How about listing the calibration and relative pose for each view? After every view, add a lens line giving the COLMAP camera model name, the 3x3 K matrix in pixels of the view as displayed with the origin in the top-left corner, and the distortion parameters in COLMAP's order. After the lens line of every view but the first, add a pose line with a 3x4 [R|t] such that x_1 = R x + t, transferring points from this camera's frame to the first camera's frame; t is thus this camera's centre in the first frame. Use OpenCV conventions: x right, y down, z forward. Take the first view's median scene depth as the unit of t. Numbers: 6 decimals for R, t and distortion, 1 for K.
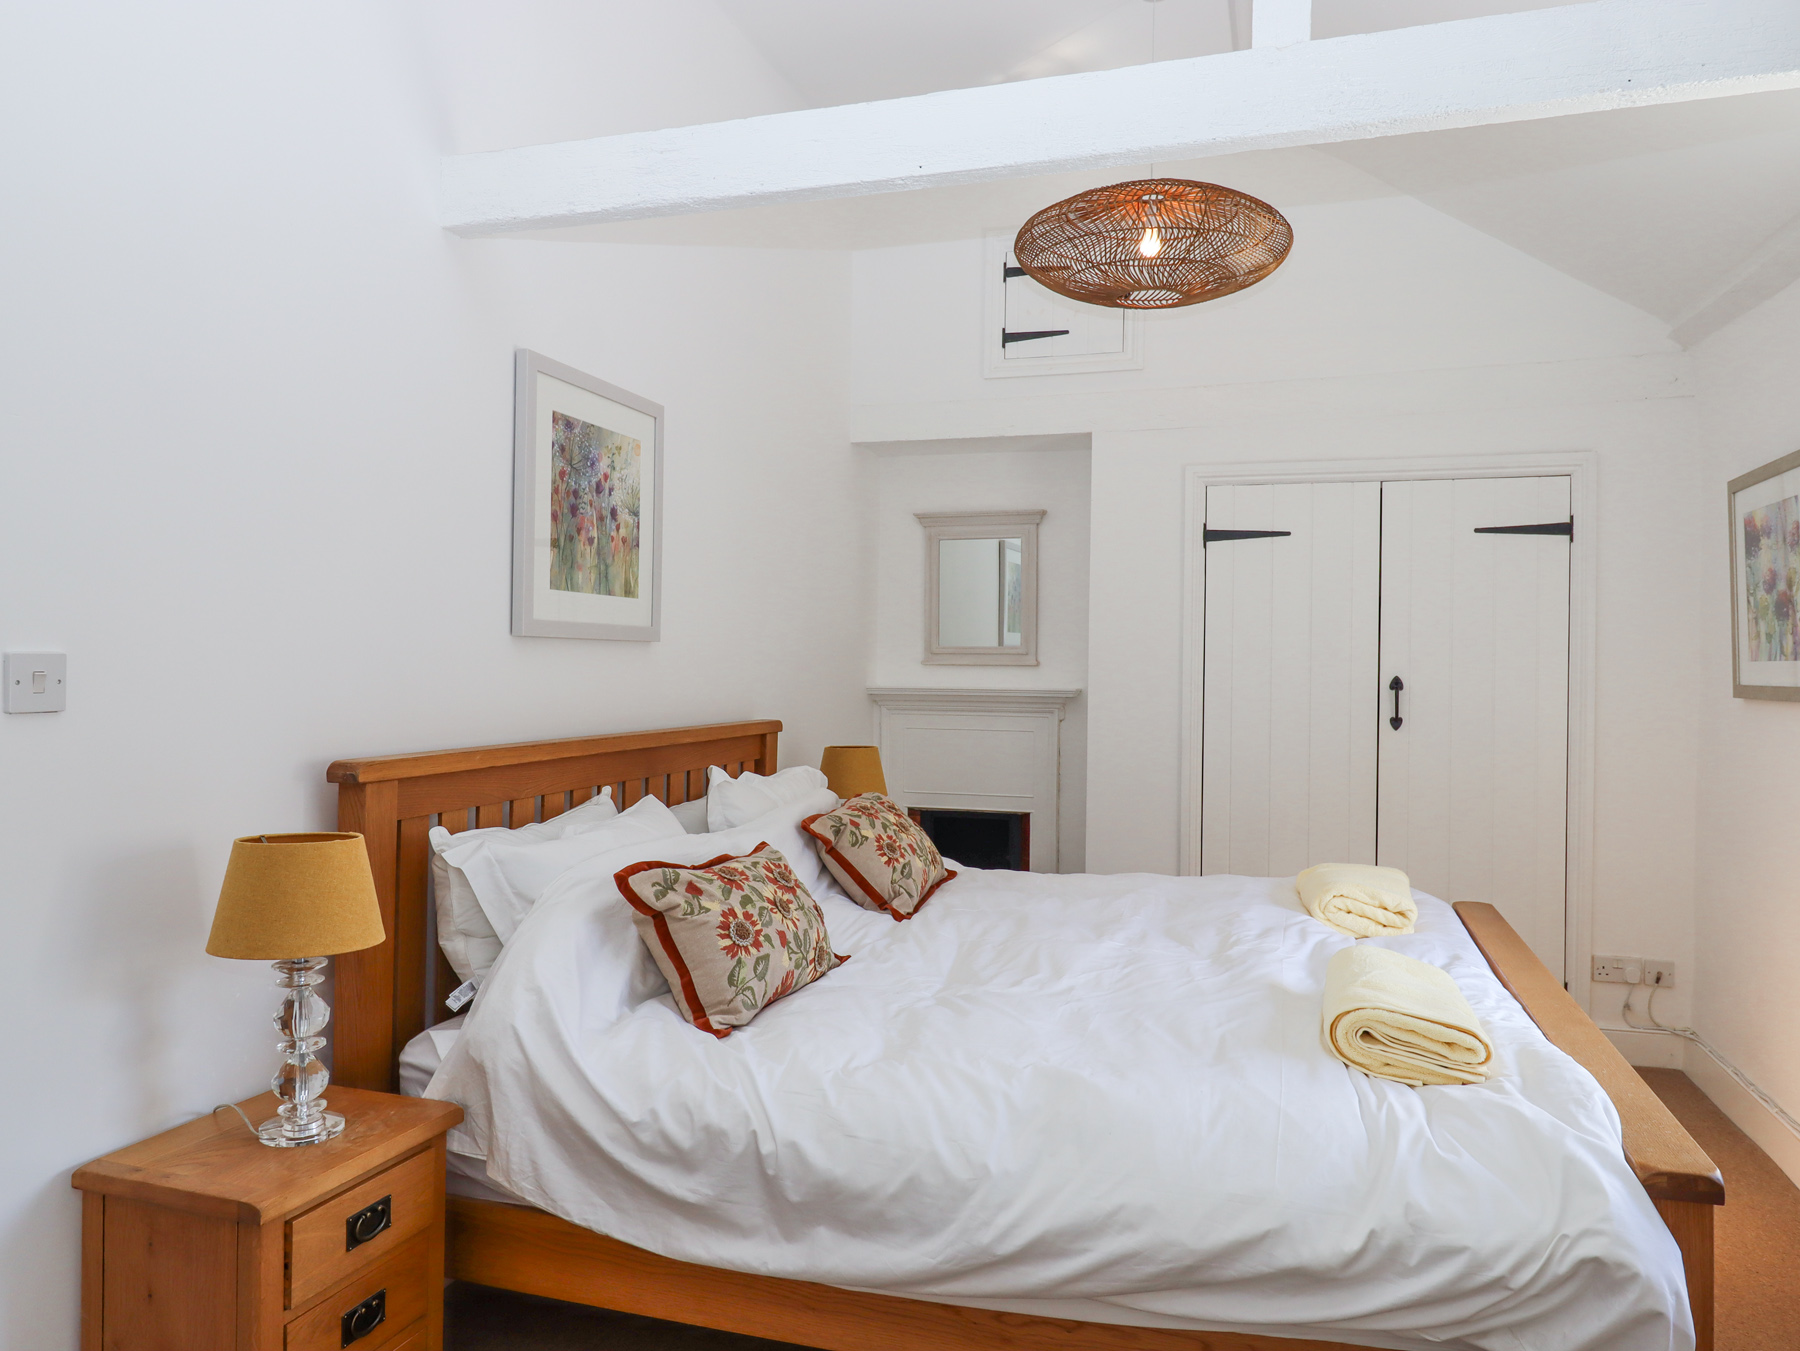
lens RADIAL K [[1257.1, 0, 905.0], [0, 1257.1, 657.2], [0, 0, 1]] dist [0.012717, -0.001274]
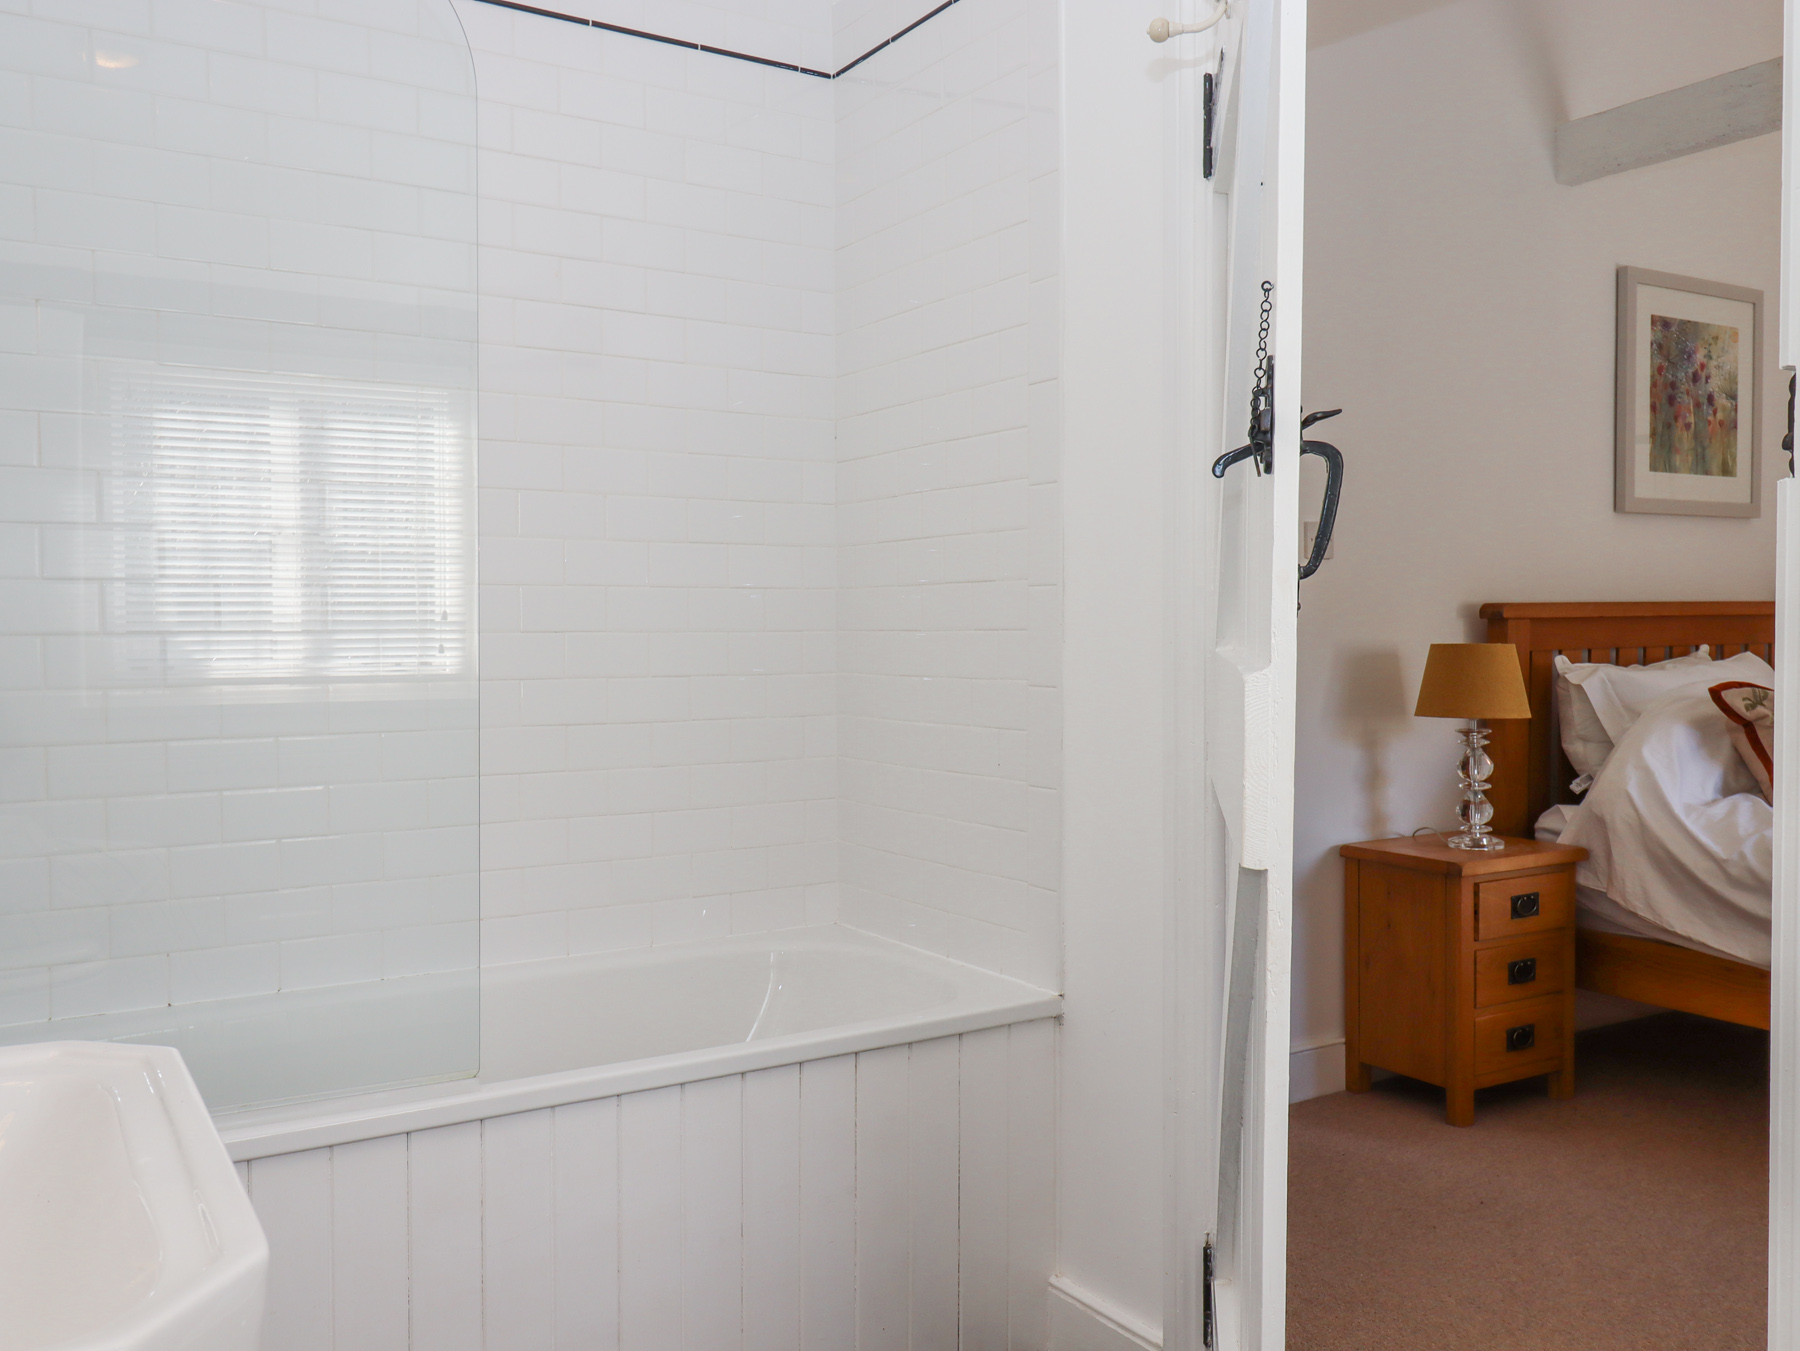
lens RADIAL K [[1582.2, 0, 906.8], [0, 1582.2, 662.5], [0, 0, 1]] dist [0.022150, -0.028668]
pose [[0.761595, 0.002545, -0.648049, 0.182392], [0.020289, 0.999408, 0.027770, 0.085766], [0.647736, -0.034298, 0.761093, -0.707244]]
